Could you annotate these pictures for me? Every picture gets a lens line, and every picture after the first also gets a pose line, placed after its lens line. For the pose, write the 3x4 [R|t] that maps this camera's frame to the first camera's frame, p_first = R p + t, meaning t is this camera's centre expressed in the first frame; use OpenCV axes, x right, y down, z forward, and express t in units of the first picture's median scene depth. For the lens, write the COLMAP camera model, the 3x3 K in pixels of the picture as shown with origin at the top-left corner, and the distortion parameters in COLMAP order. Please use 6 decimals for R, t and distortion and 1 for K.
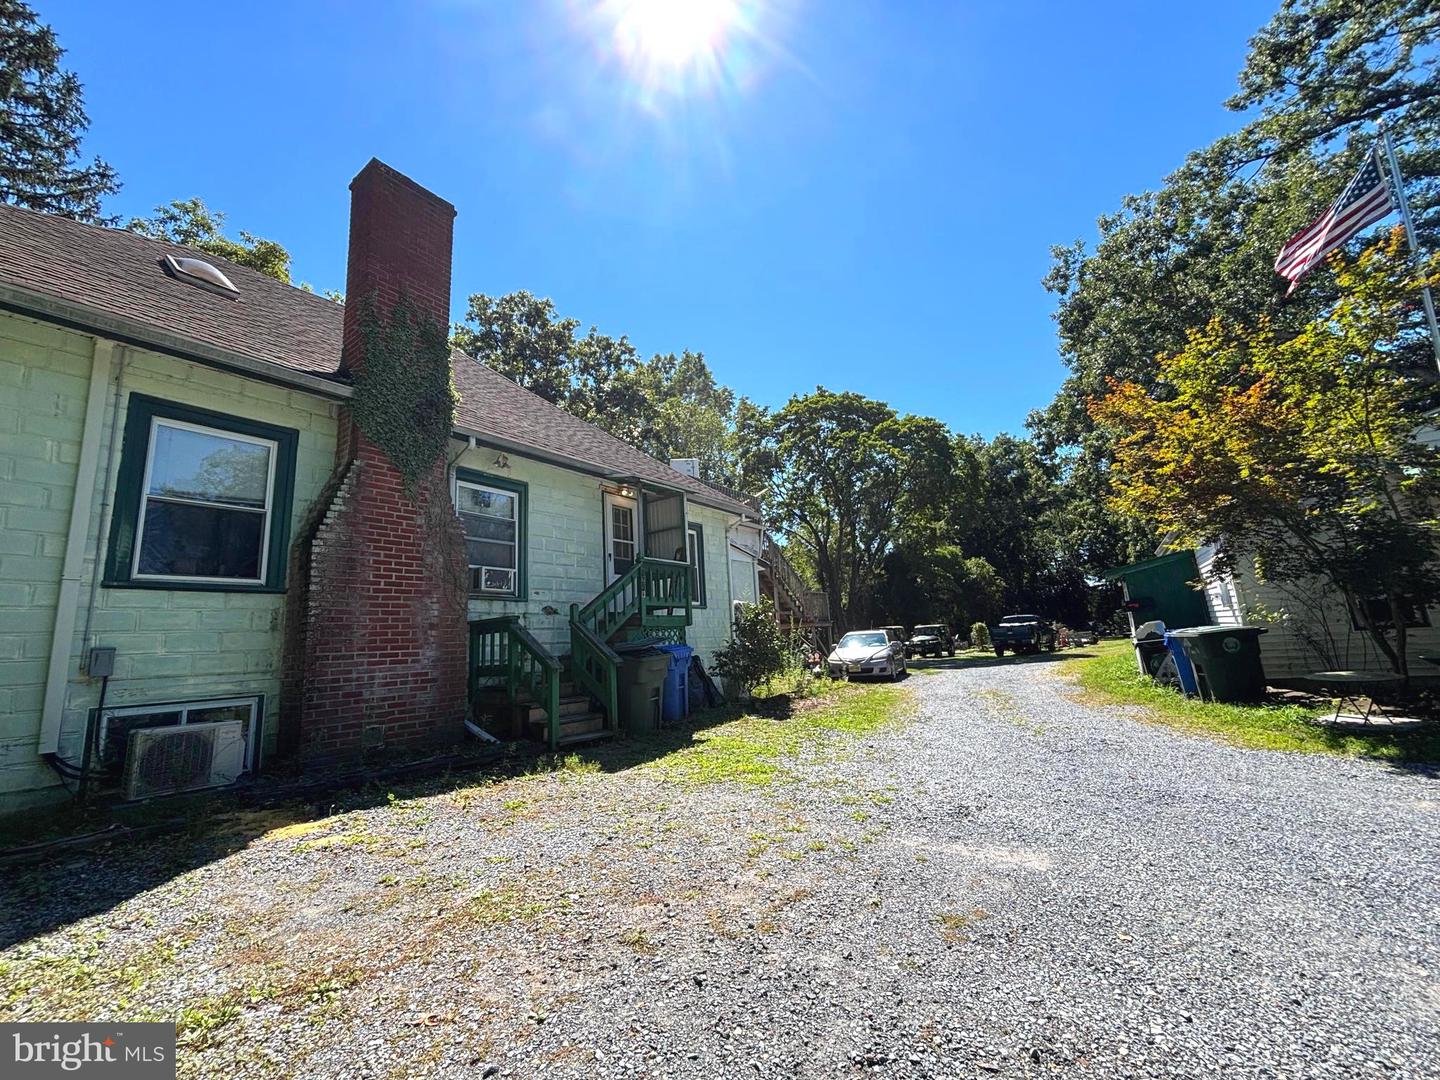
lens RADIAL K [[581.2, 0, 713.4], [0, 581.2, 538.7], [0, 0, 1]] dist [0.000423, -0.000124]
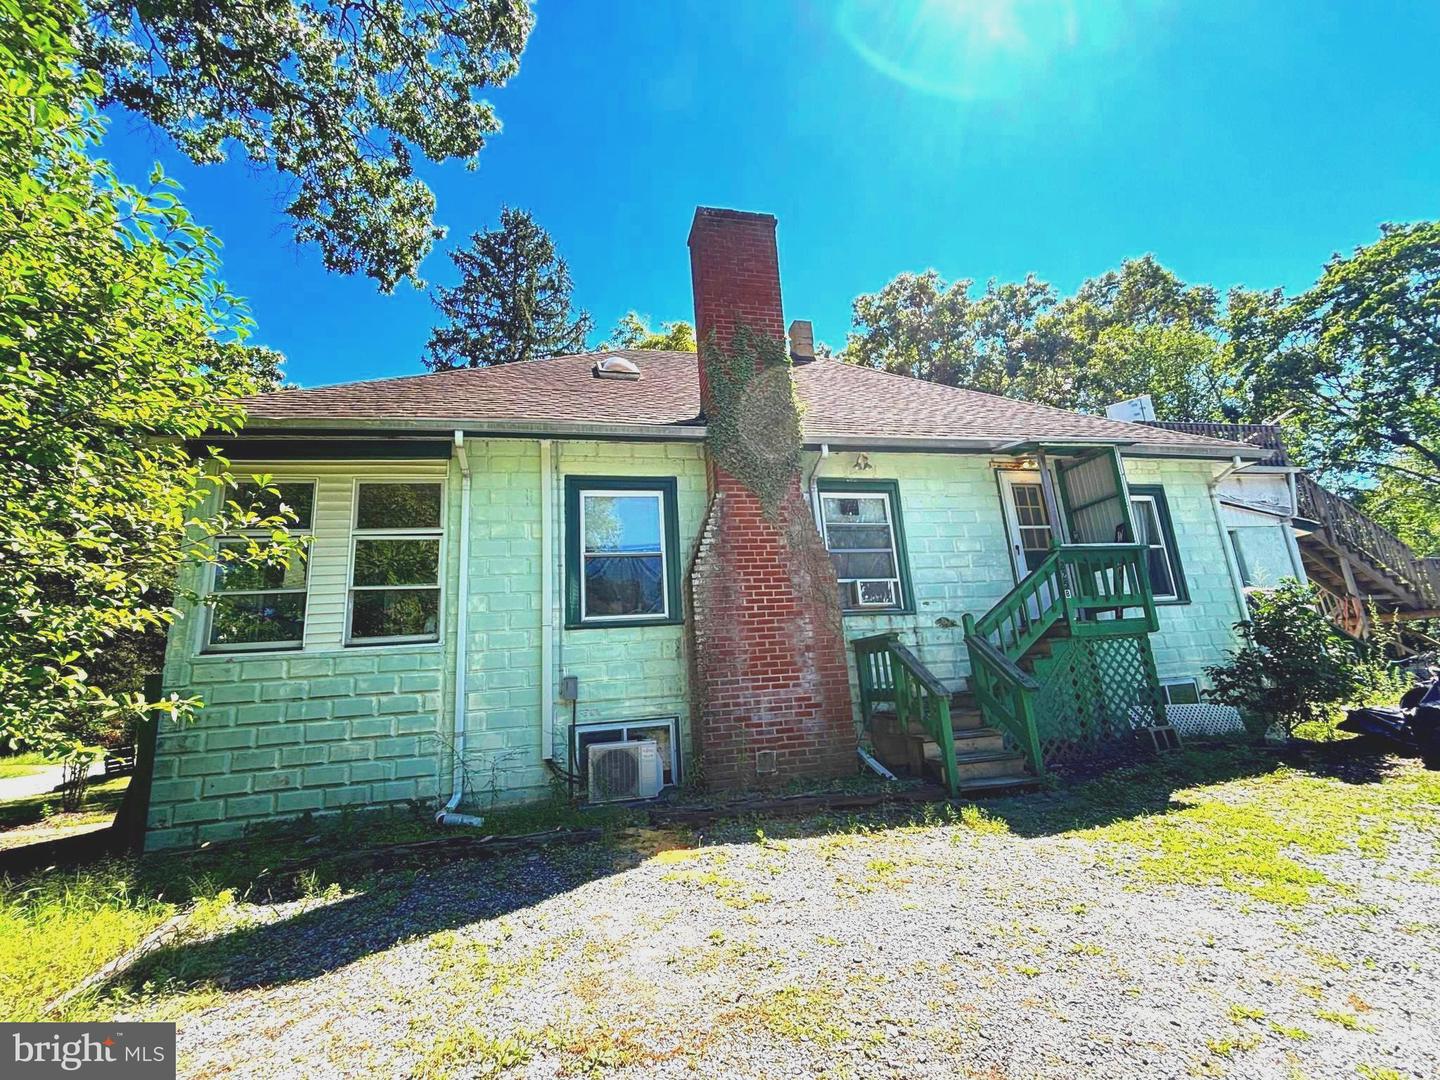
lens RADIAL K [[625.1, 0, 713.2], [0, 625.1, 535.7], [0, 0, 1]] dist [0.003680, -0.000237]
pose [[0.756916, -0.148223, -0.636481, 0.083706], [0.143817, 0.987843, -0.059017, 0.005580], [0.637491, -0.046866, 0.769031, 0.124283]]
